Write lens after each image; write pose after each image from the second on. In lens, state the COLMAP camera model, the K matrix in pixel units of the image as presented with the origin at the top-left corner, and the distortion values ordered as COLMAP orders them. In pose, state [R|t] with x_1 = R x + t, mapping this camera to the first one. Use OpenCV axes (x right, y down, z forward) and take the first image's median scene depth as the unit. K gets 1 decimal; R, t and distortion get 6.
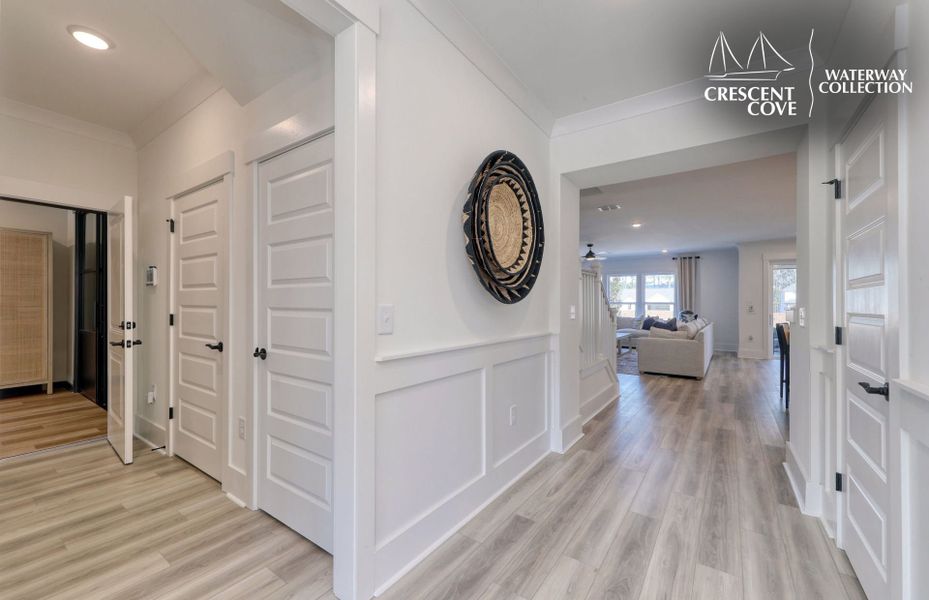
lens RADIAL K [[371.1, 0, 464.8], [0, 371.1, 304.0], [0, 0, 1]] dist [0.005165, 0.000079]
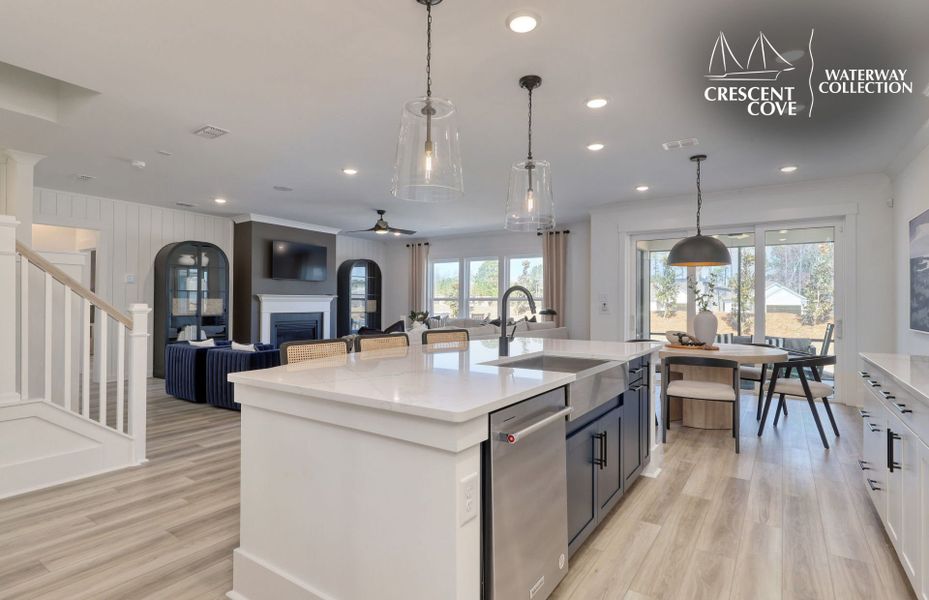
lens RADIAL K [[466.6, 0, 463.2], [0, 466.6, 300.7], [0, 0, 1]] dist [0.005457, 0.000870]
pose [[0.999878, 0.000125, 0.015593, 0.677515], [-0.000073, 0.999994, -0.003392, 0.007082], [-0.015593, 0.003391, 0.999873, 0.232185]]
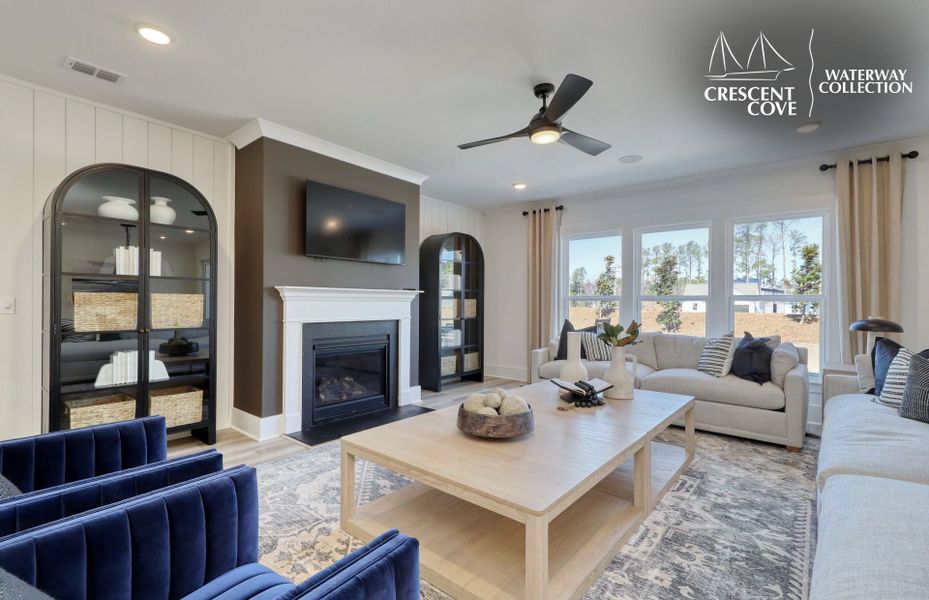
lens RADIAL K [[422.7, 0, 465.4], [0, 422.7, 301.7], [0, 0, 1]] dist [0.007603, -0.001270]
pose [[0.996961, 0.004909, -0.077748, 0.435982], [-0.005037, 0.999986, -0.001452, 0.006383], [0.077740, 0.001839, 0.996972, 0.969825]]
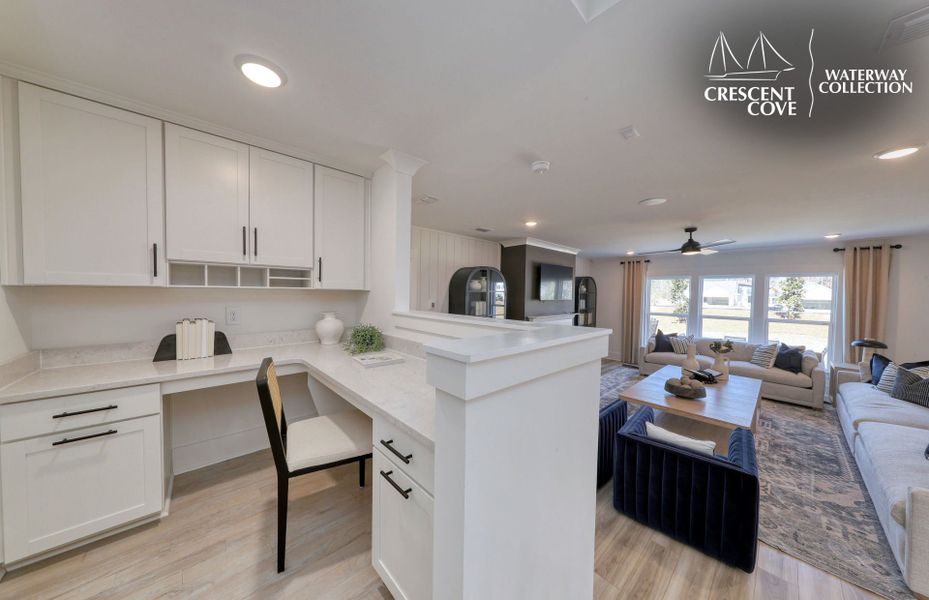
lens RADIAL K [[294.7, 0, 463.7], [0, 294.7, 301.3], [0, 0, 1]] dist [-0.001611, 0.000159]
pose [[0.977009, 0.015544, -0.212631, 0.129242], [-0.008873, 0.999439, 0.032292, -0.082987], [0.213014, -0.029663, 0.976599, 0.679178]]
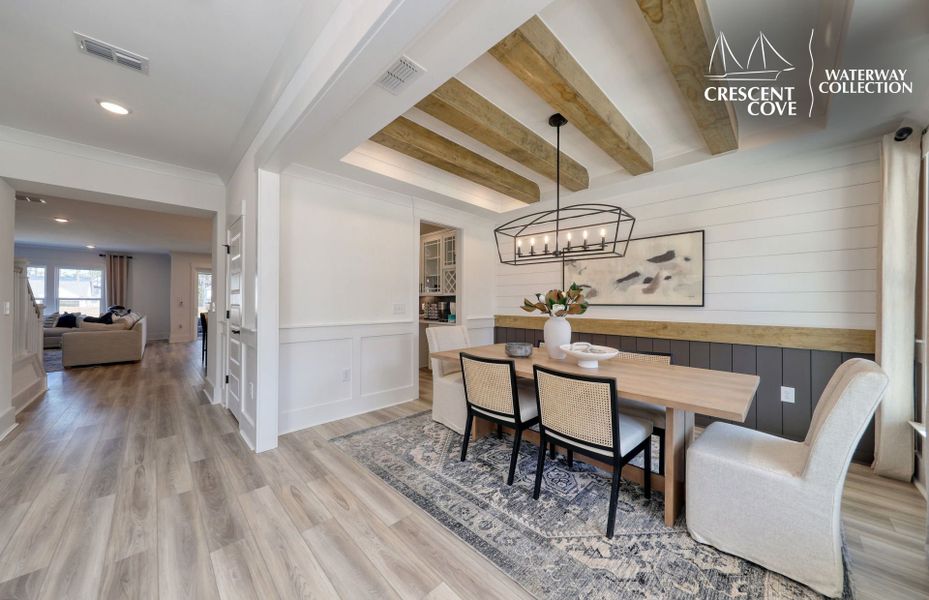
lens RADIAL K [[315.9, 0, 462.9], [0, 315.9, 297.4], [0, 0, 1]] dist [0.000310, -0.000039]
pose [[0.179539, 0.011139, 0.983688, -0.187400], [-0.003553, 0.999937, -0.010675, -0.001229], [-0.983744, -0.001579, 0.179567, -0.222544]]
